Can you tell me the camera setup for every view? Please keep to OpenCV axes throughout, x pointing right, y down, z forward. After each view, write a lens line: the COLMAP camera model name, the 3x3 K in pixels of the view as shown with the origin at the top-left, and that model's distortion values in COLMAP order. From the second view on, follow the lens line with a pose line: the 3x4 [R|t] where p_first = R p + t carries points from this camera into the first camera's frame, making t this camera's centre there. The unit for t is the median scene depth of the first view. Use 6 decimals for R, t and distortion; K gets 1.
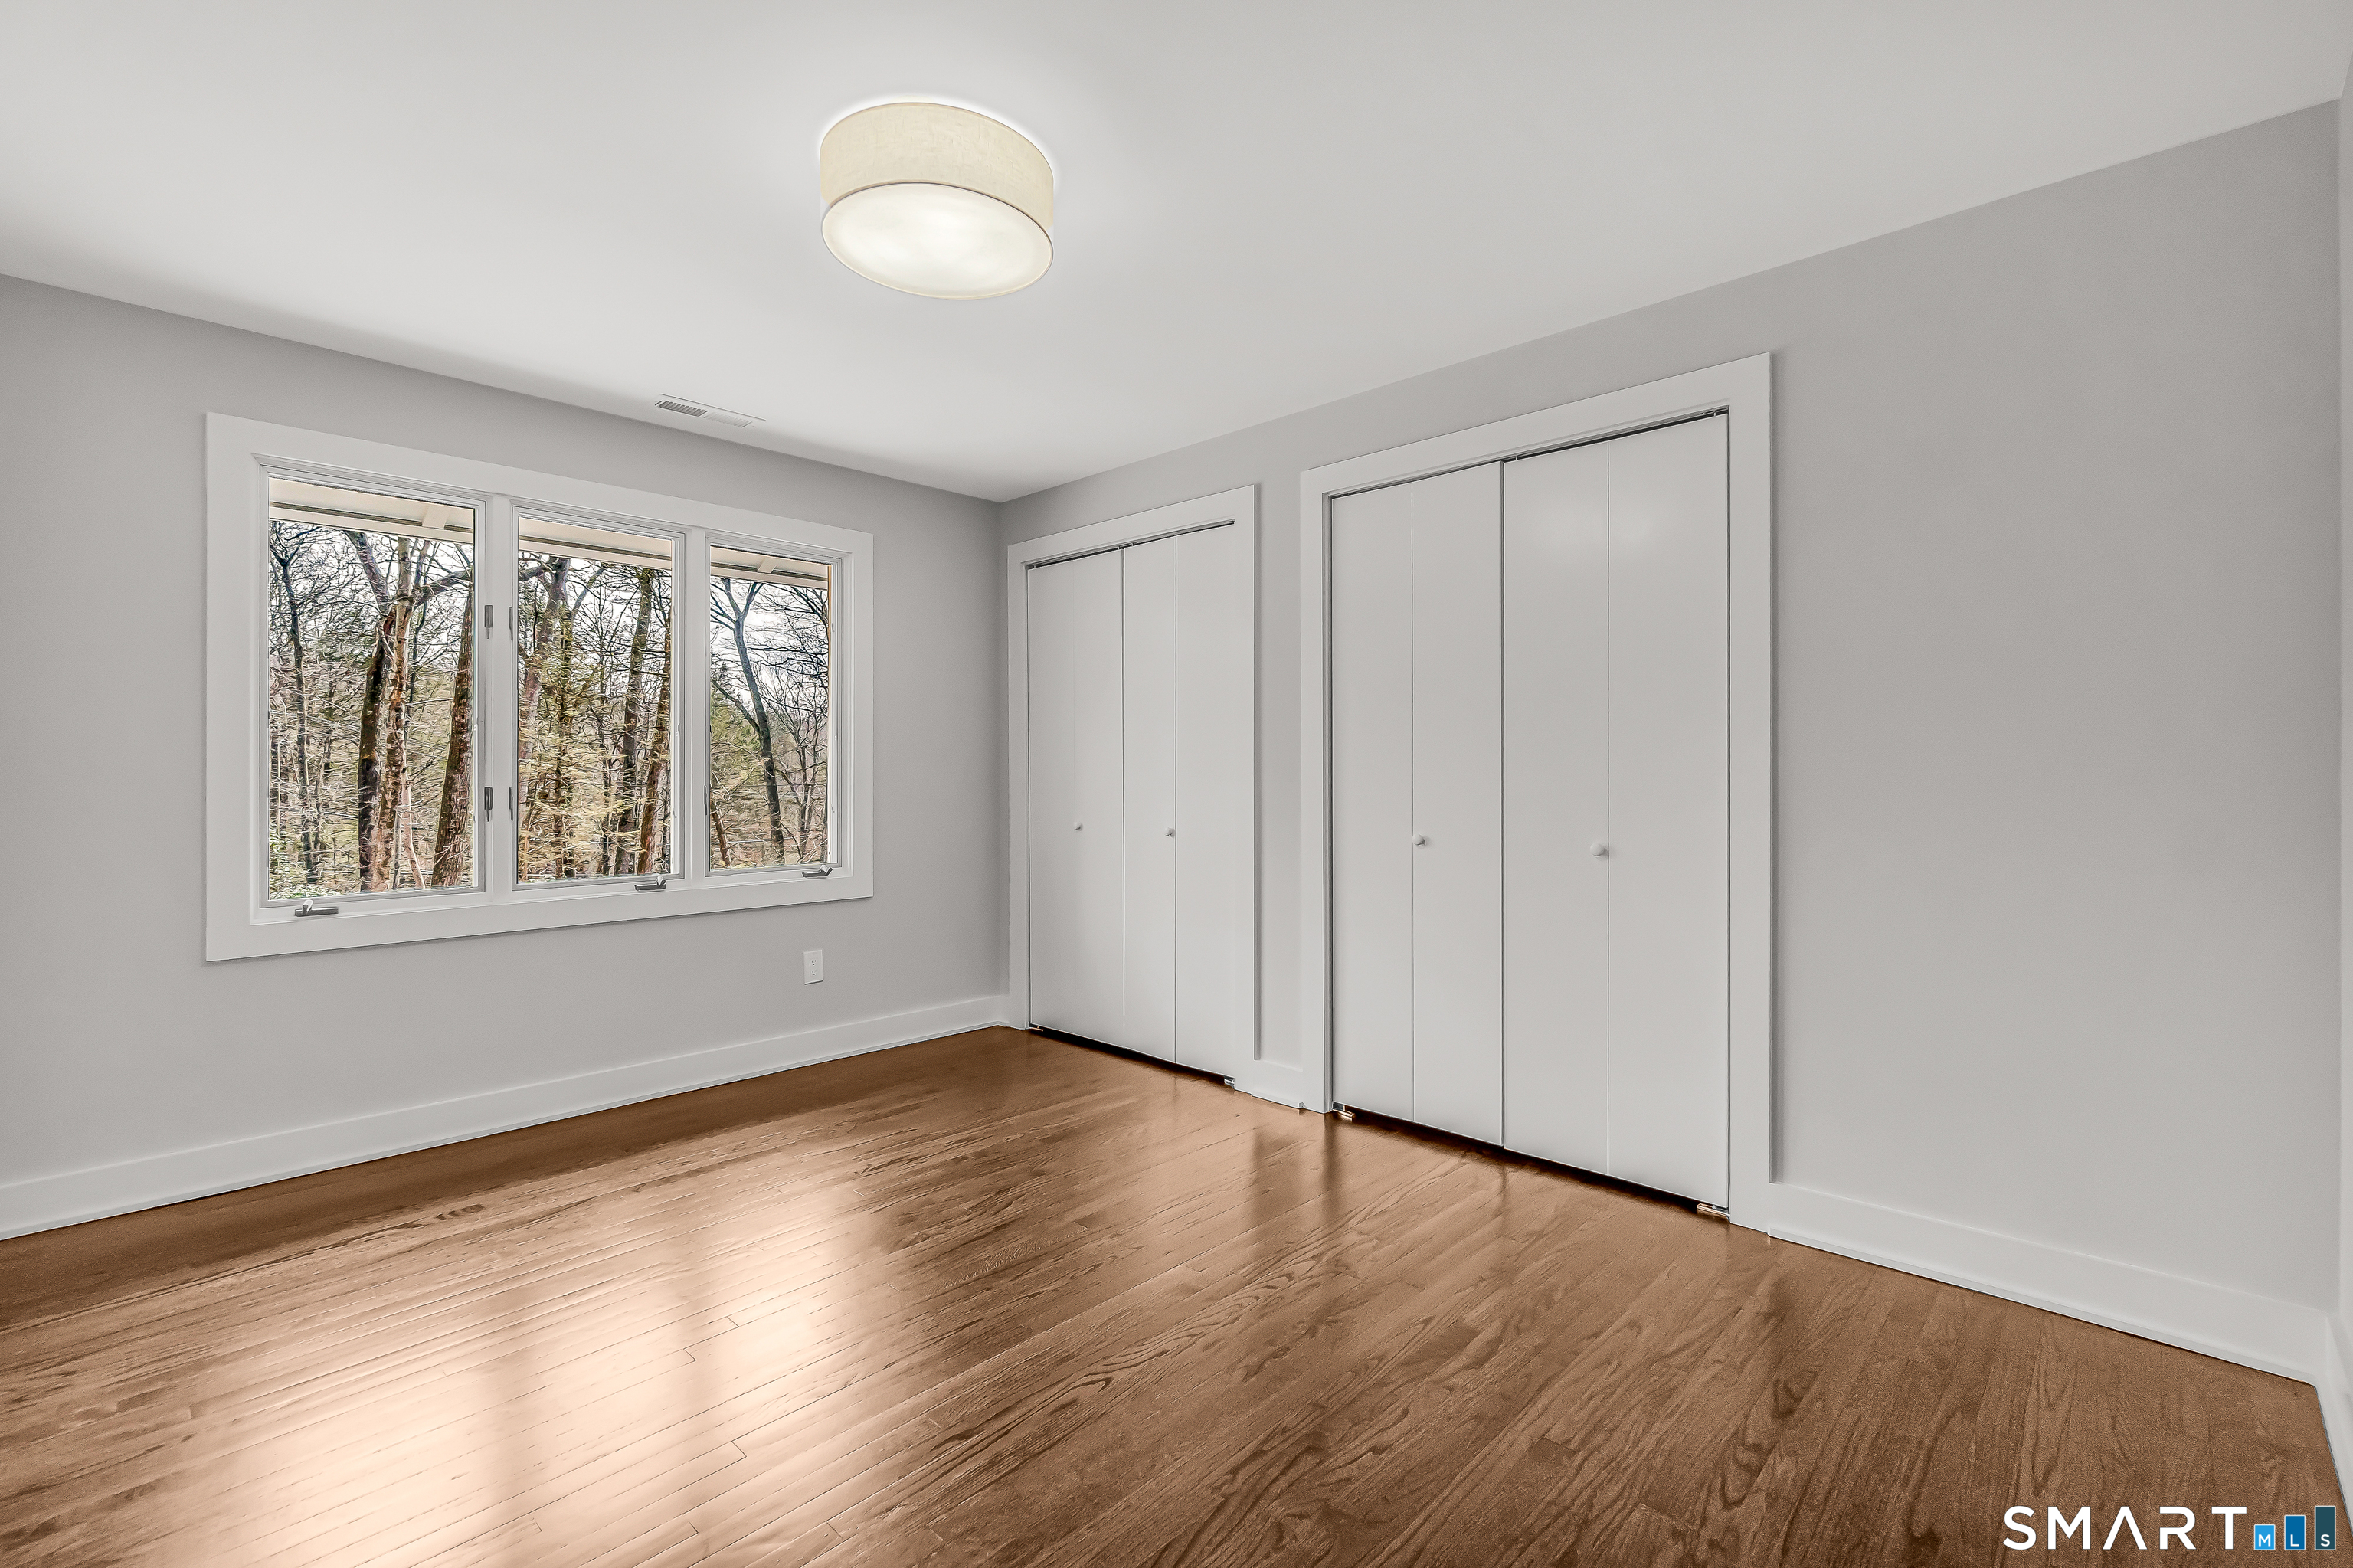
lens RADIAL K [[1034.9, 0, 1166.5], [0, 1034.9, 775.9], [0, 0, 1]] dist [-0.010782, 0.000007]
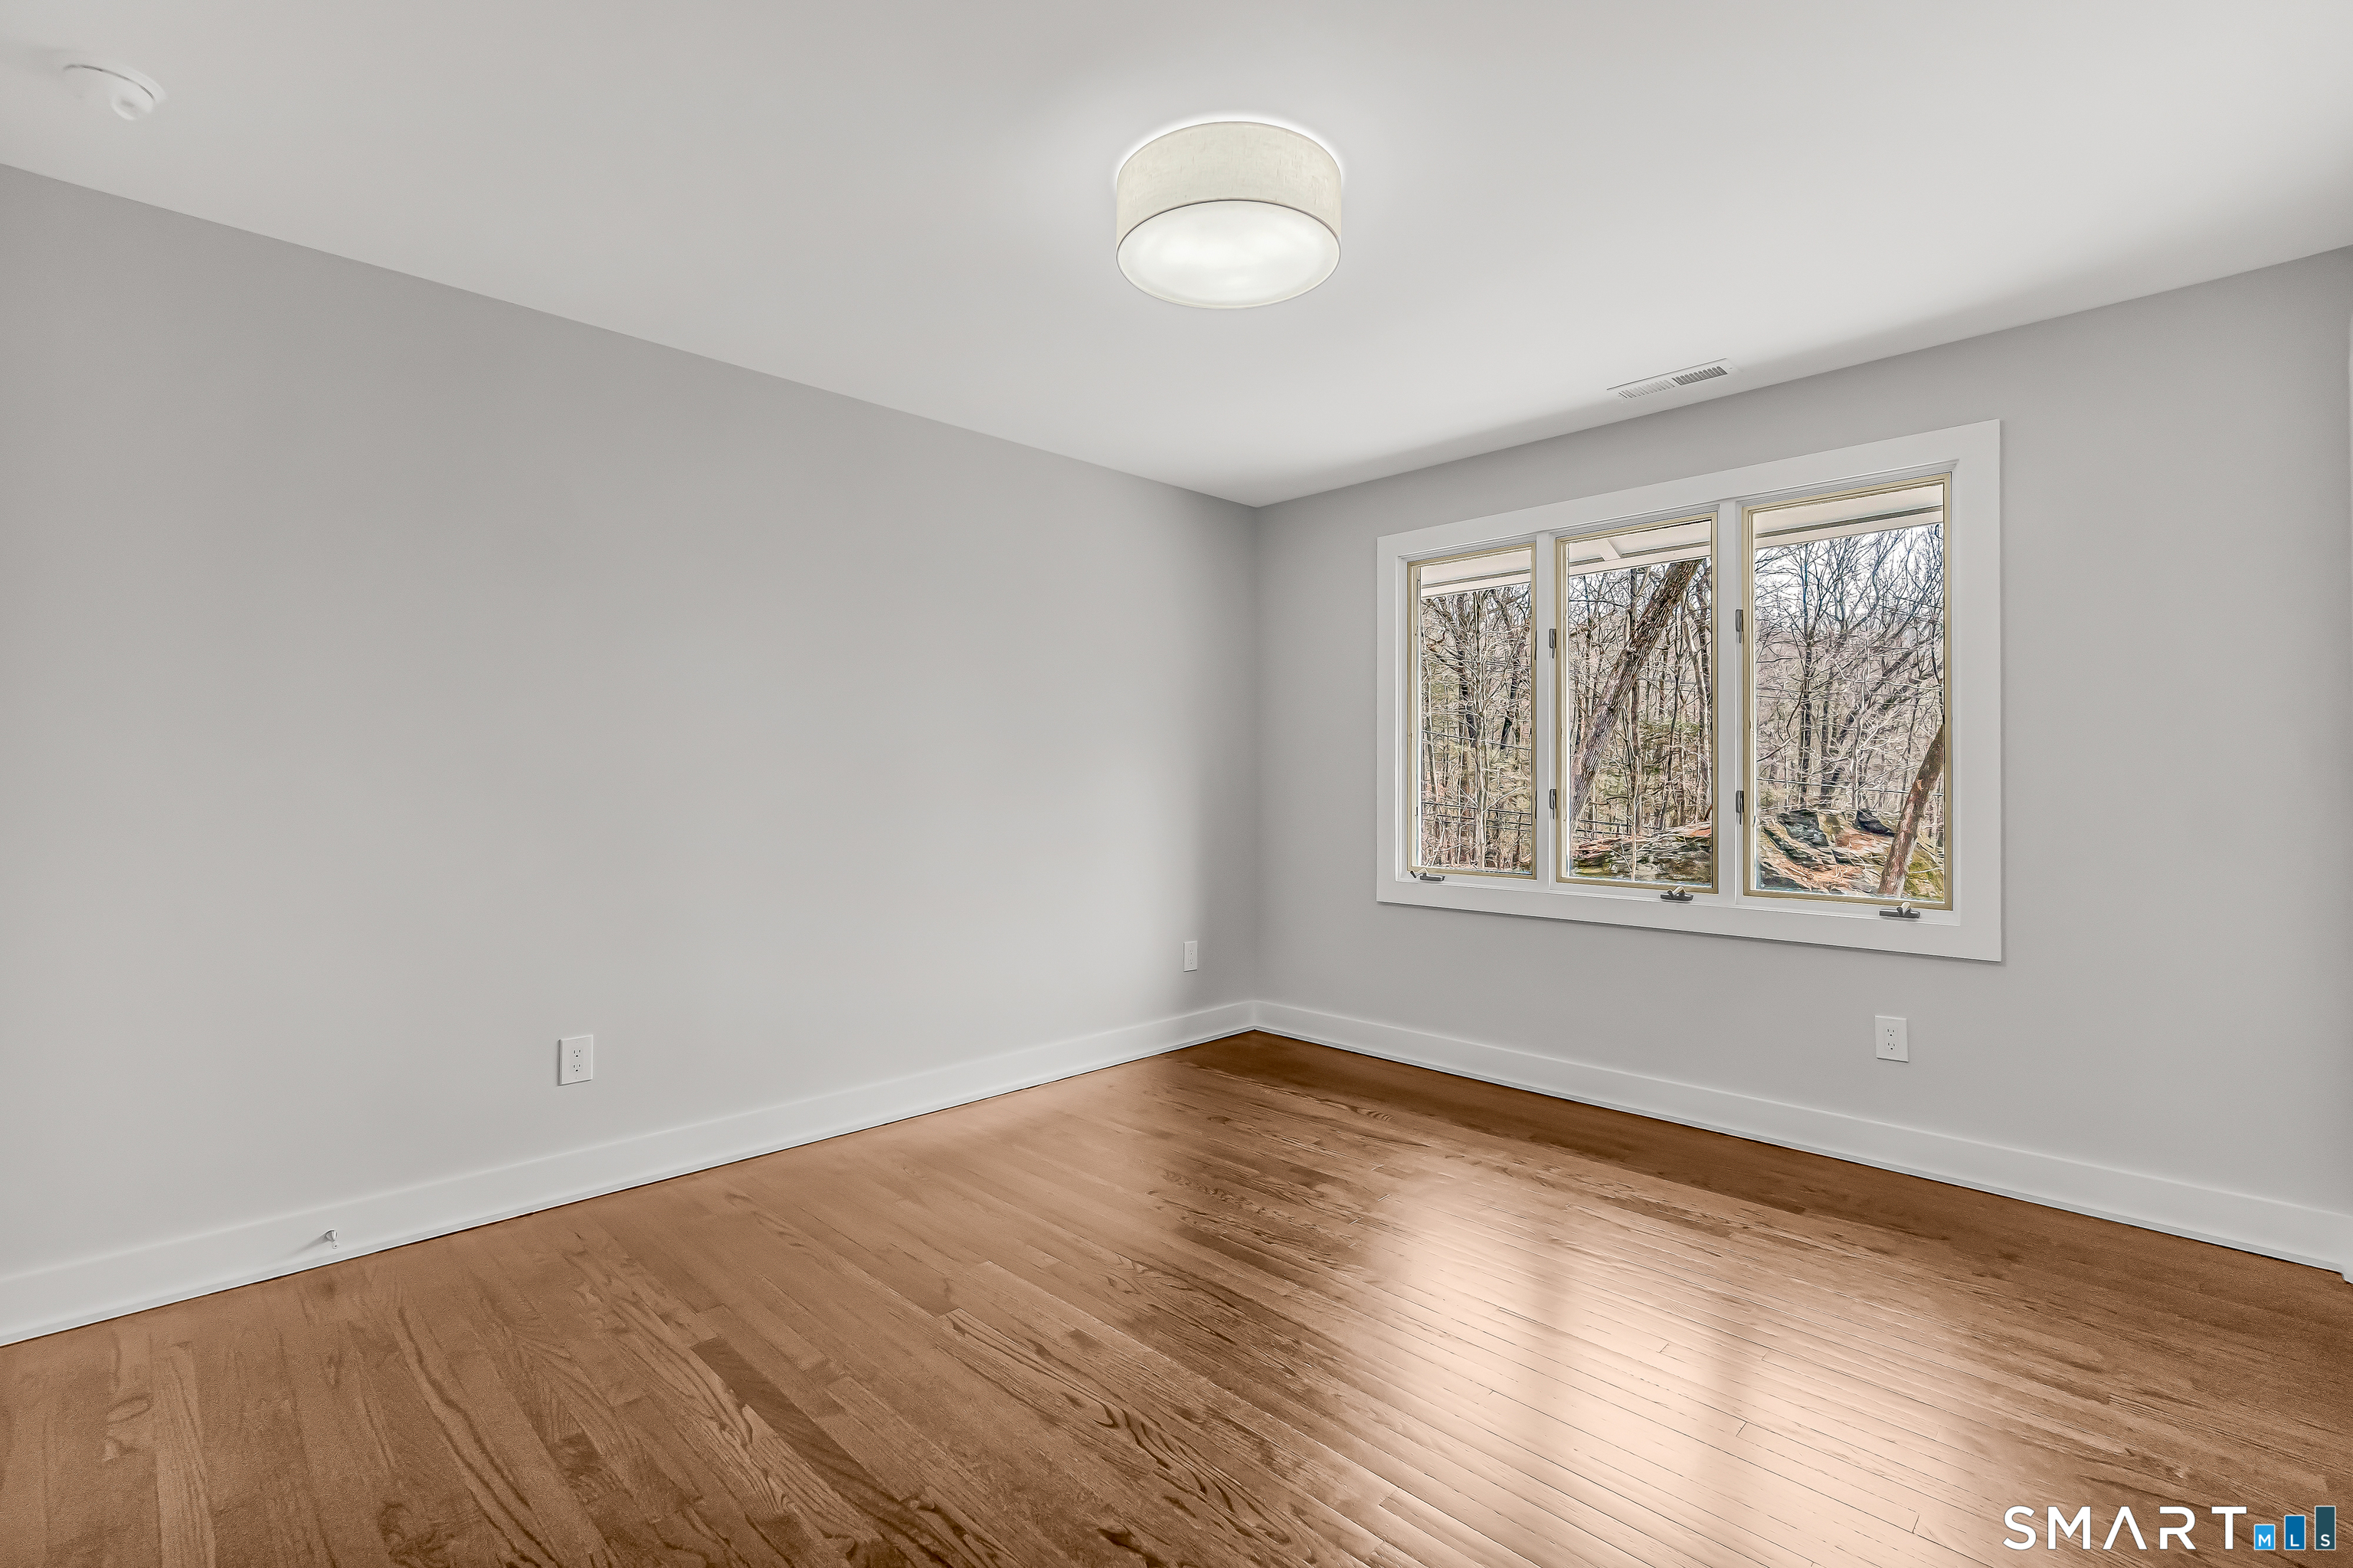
lens RADIAL K [[1034.9, 0, 1166.5], [0, 1034.9, 775.9], [0, 0, 1]] dist [-0.010782, 0.000007]
pose [[-0.039133, -0.006873, -0.999210, 0.492531], [-0.003022, 0.999973, -0.006759, 0.004953], [0.999229, 0.002755, -0.039153, 0.611443]]
